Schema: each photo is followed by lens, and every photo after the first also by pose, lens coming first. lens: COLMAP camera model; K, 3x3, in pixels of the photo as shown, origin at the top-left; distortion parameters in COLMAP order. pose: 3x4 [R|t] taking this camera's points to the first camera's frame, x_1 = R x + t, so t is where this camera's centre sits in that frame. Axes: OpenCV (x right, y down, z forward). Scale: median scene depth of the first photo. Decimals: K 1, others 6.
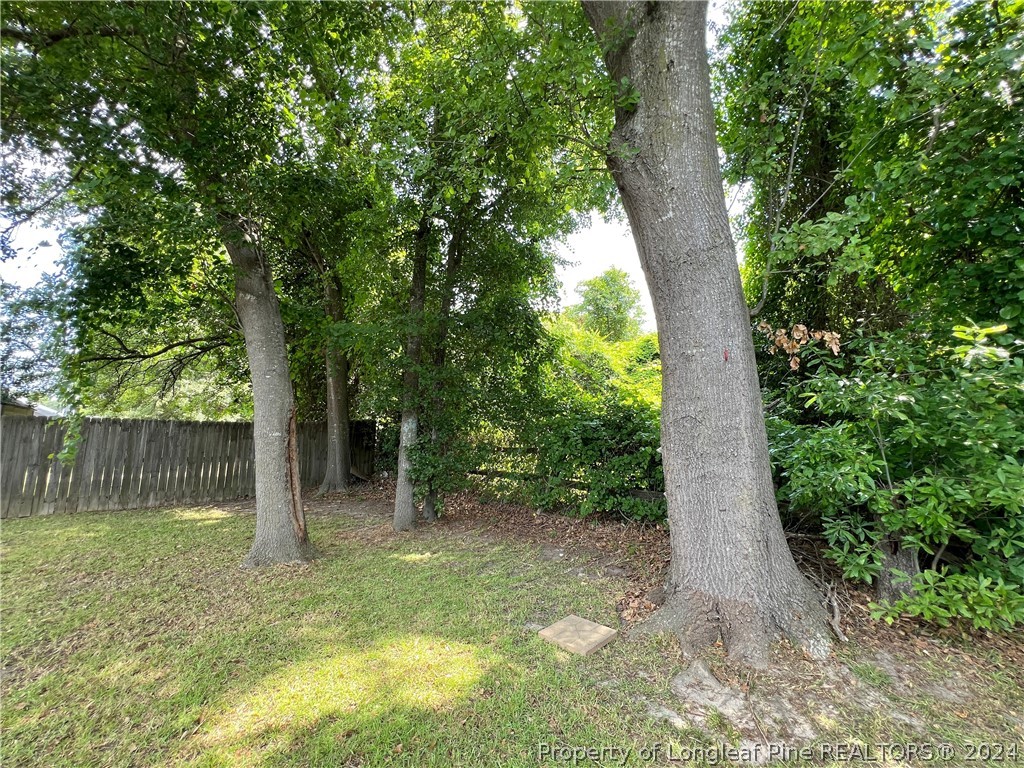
lens RADIAL K [[436.6, 0, 508.2], [0, 436.6, 381.8], [0, 0, 1]] dist [-0.001299, -0.000011]
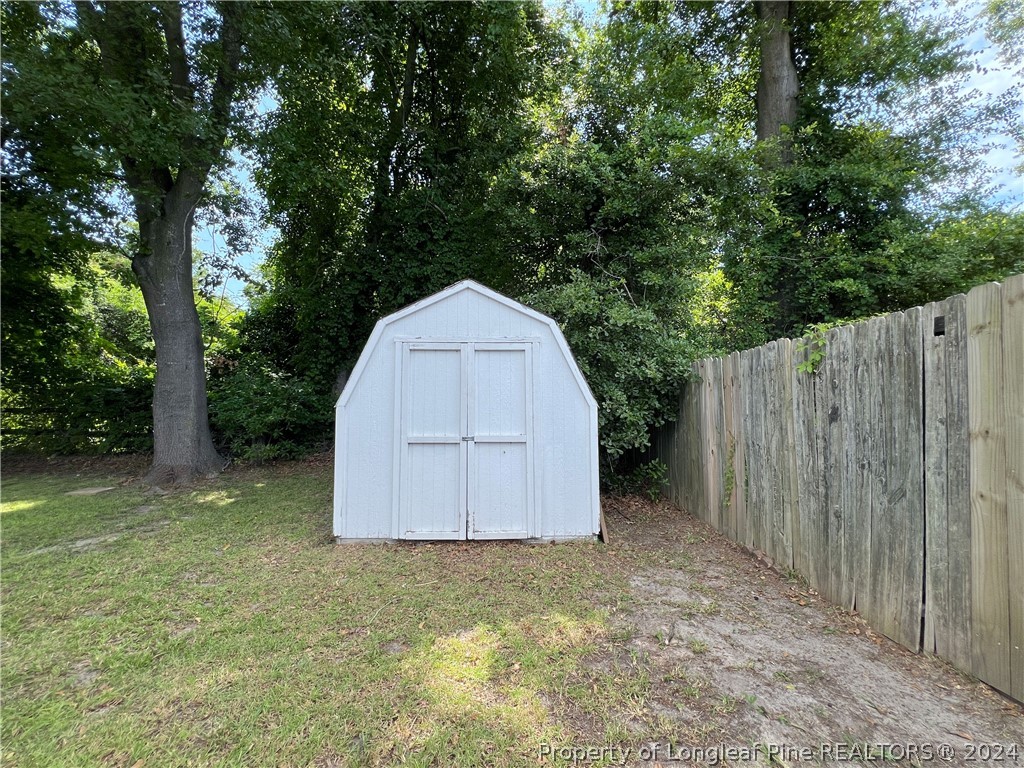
lens RADIAL K [[436.6, 0, 508.2], [0, 436.6, 381.8], [0, 0, 1]] dist [-0.001299, -0.000011]
pose [[0.610778, 0.052873, 0.790034, -0.221253], [-0.112493, 0.993441, 0.020482, -0.153985], [-0.783770, -0.101383, 0.612720, -1.297138]]
